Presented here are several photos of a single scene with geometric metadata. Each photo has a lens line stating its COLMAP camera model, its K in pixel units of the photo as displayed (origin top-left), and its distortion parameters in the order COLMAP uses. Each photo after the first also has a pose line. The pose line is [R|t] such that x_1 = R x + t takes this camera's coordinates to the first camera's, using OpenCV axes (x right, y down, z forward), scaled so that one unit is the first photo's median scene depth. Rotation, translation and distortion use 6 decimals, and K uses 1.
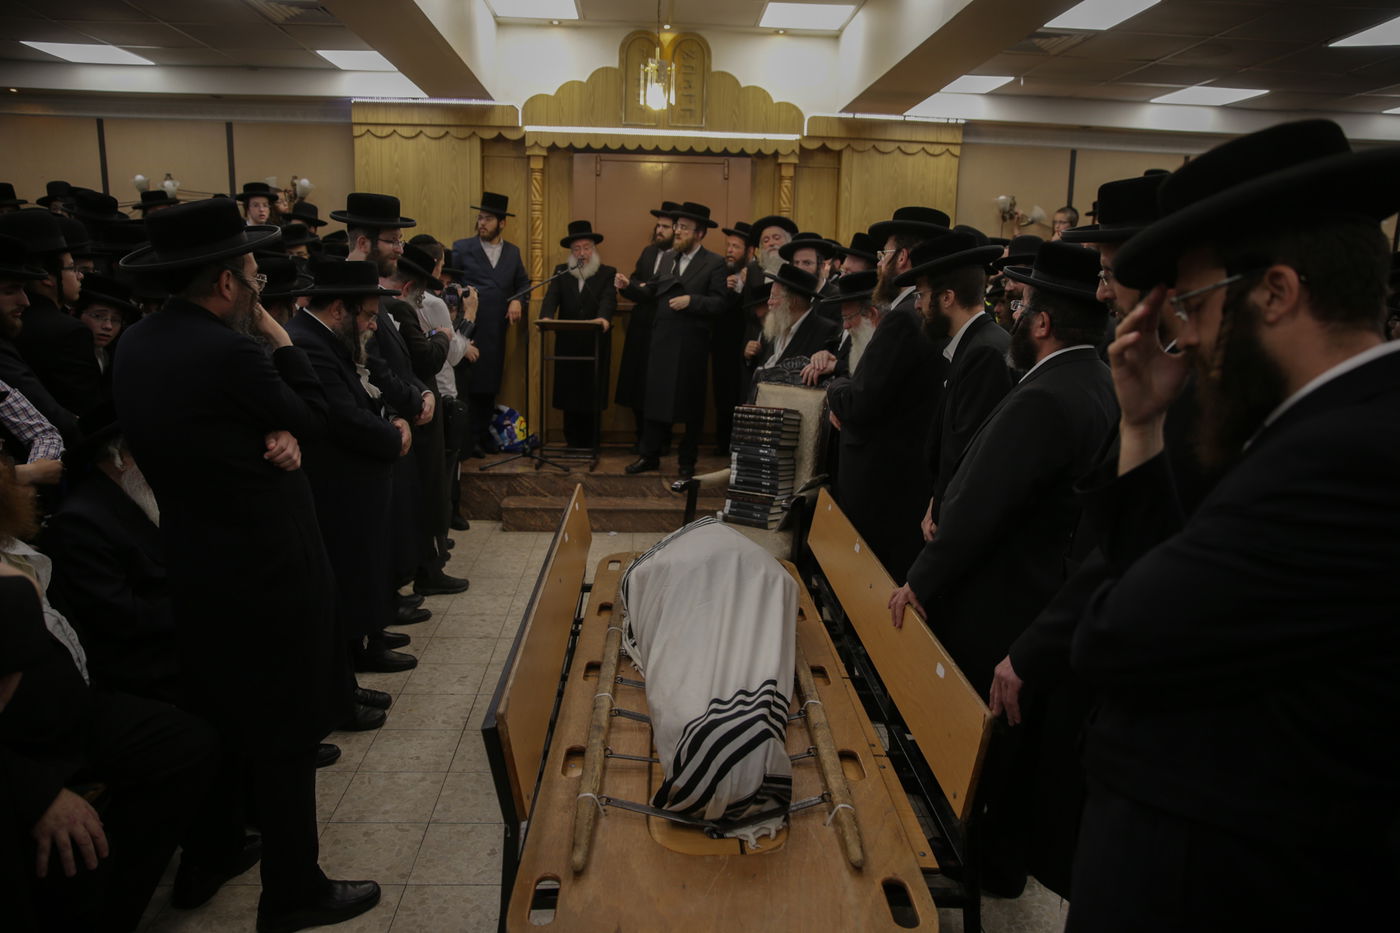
lens RADIAL K [[965.4, 0, 697.7], [0, 965.4, 445.9], [0, 0, 1]] dist [-0.109525, 0.092417]
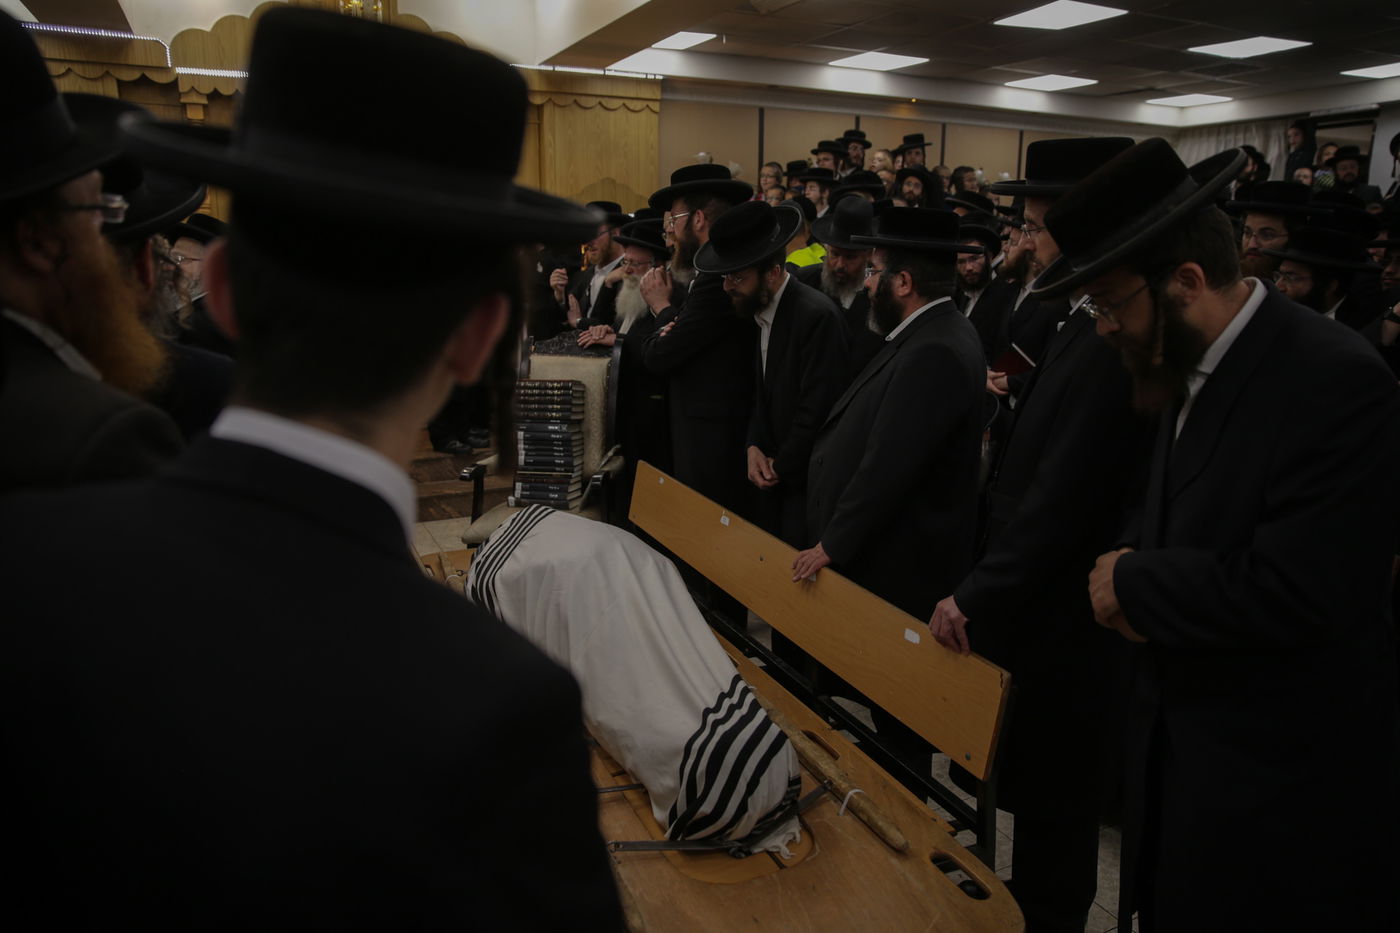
lens RADIAL K [[965.4, 0, 697.7], [0, 965.4, 445.9], [0, 0, 1]] dist [-0.109525, 0.092417]
pose [[0.923315, -0.098478, 0.371202, -0.095841], [0.082339, 0.994849, 0.059120, -0.012943], [-0.375112, -0.024022, 0.926668, 0.049957]]
